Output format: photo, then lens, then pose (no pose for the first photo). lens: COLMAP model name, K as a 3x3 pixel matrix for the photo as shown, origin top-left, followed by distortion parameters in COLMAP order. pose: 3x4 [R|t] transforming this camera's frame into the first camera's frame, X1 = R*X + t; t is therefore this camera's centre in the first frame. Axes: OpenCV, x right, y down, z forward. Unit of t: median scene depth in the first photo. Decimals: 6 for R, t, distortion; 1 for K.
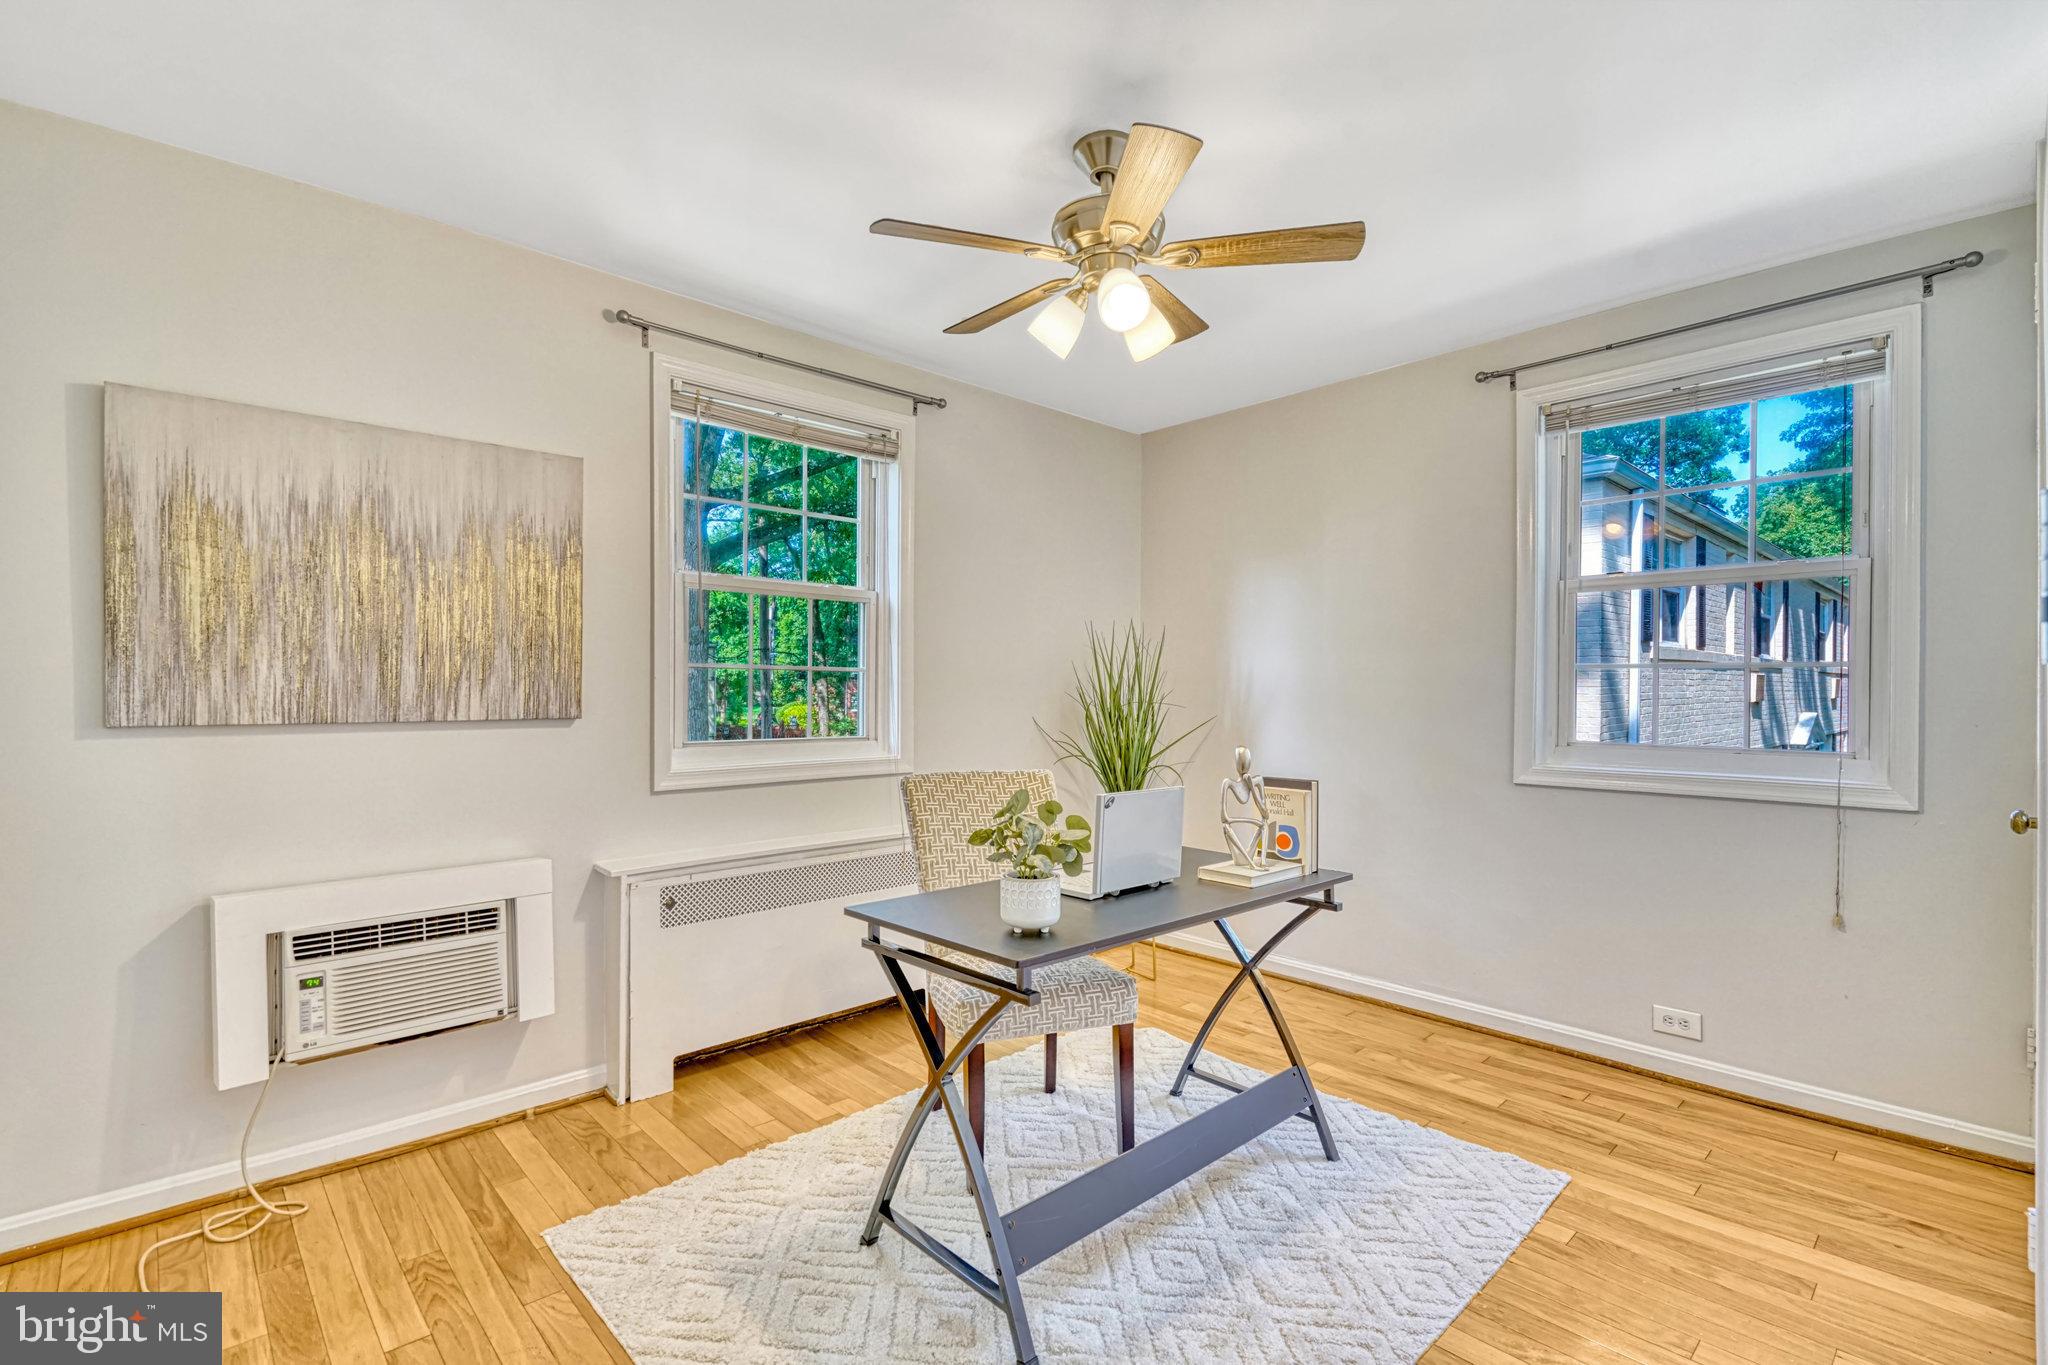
lens RADIAL K [[924.1, 0, 1071.9], [0, 924.1, 691.8], [0, 0, 1]] dist [0.027575, -0.000566]
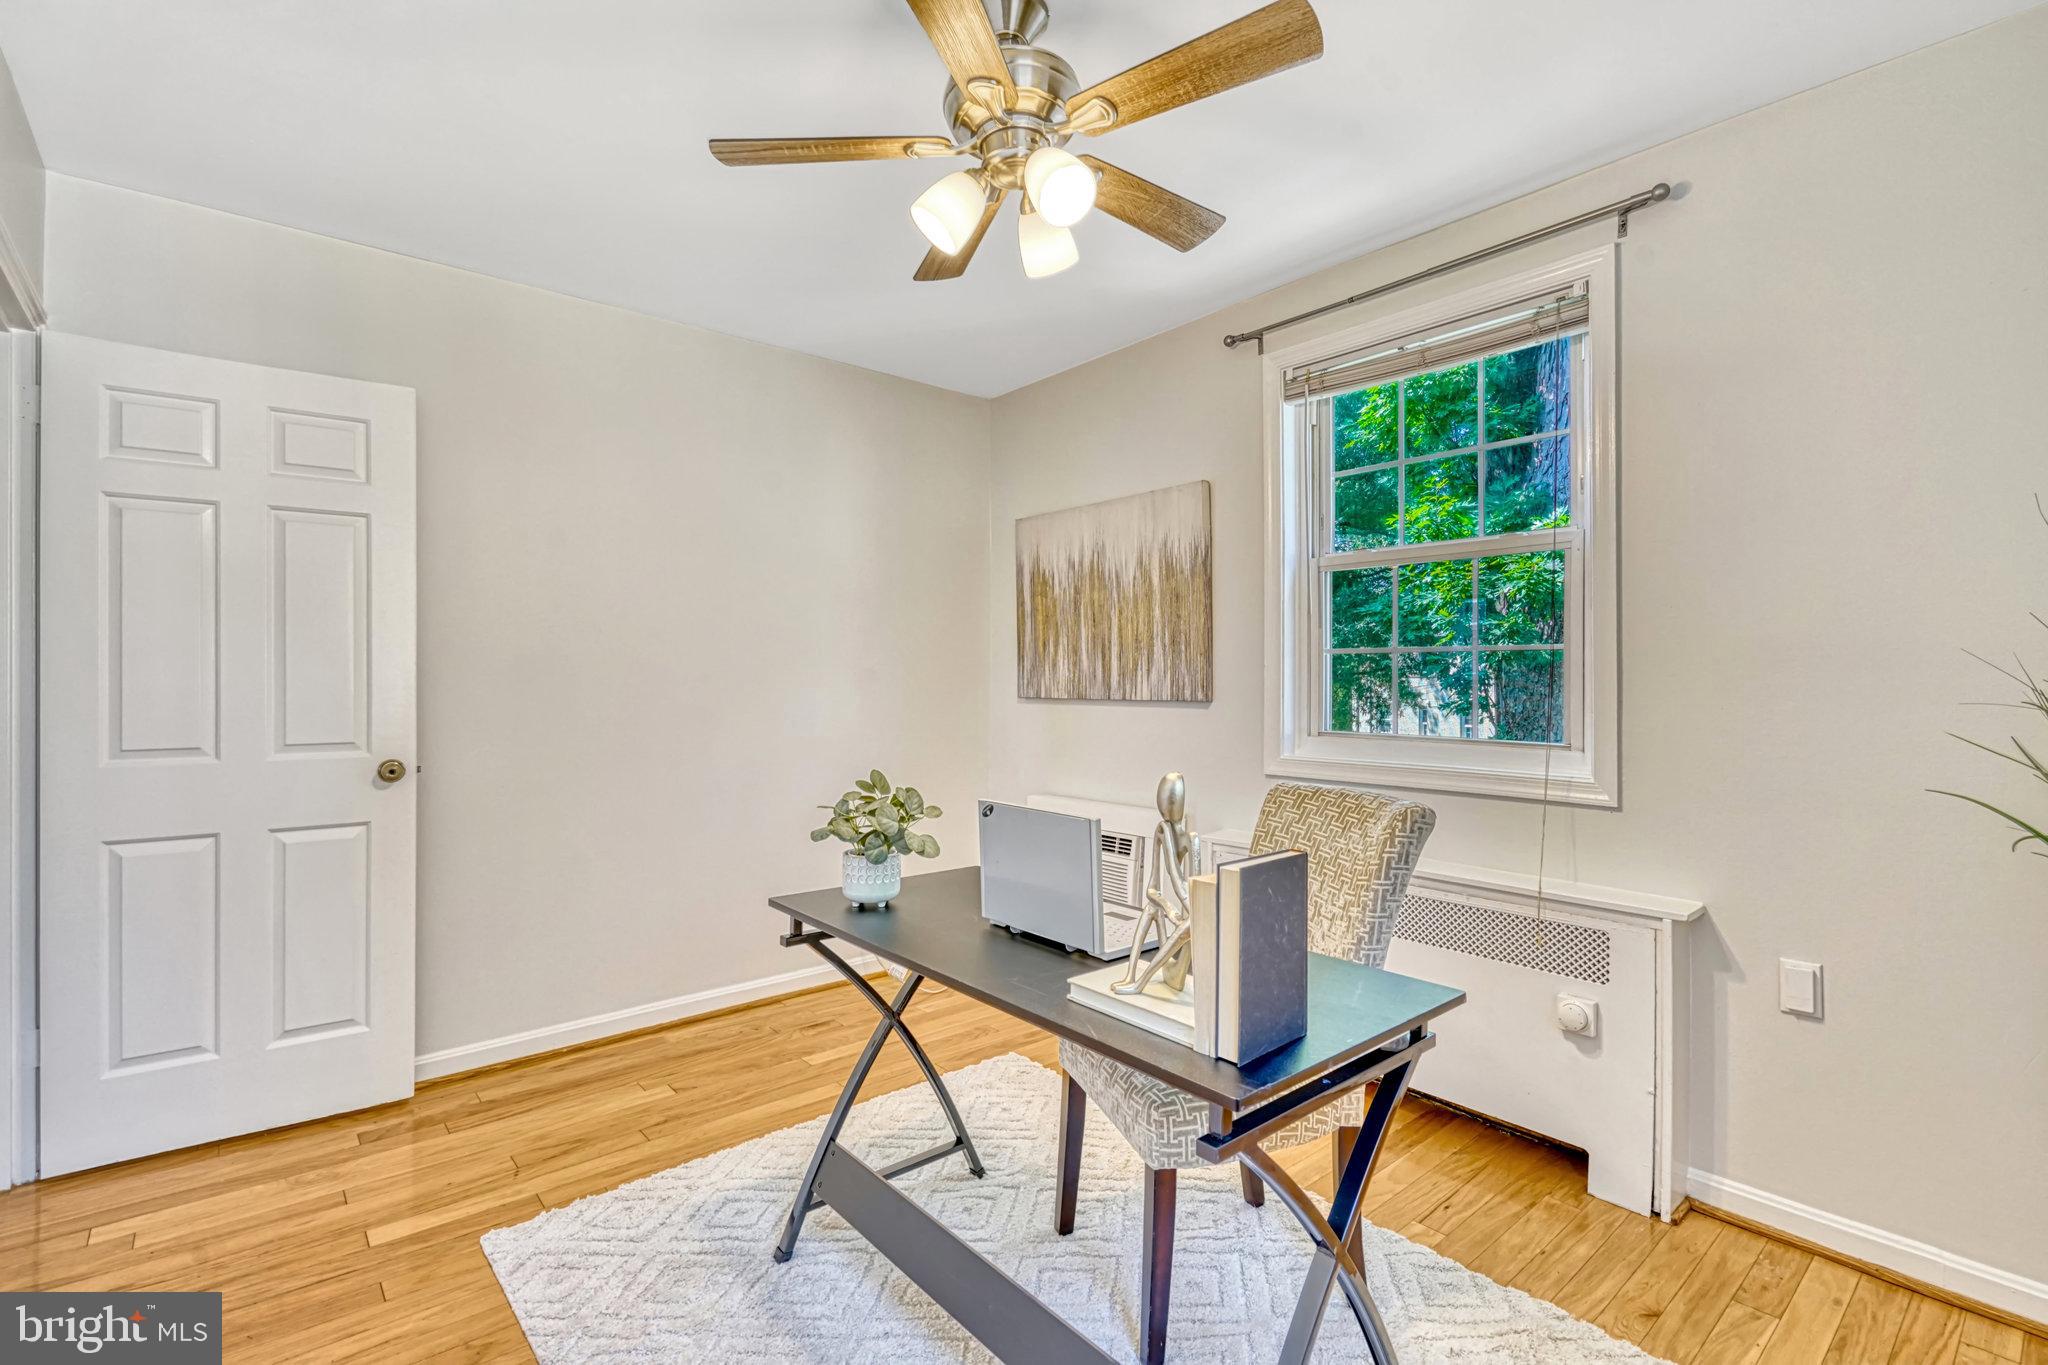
lens RADIAL K [[934.6, 0, 1000.1], [0, 934.6, 679.1], [0, 0, 1]] dist [0.034845, 0.000188]
pose [[-0.074104, -0.003566, -0.997244, 0.750310], [-0.000181, 0.999994, -0.003563, 0.005223], [0.997250, -0.000083, -0.074104, 0.930360]]
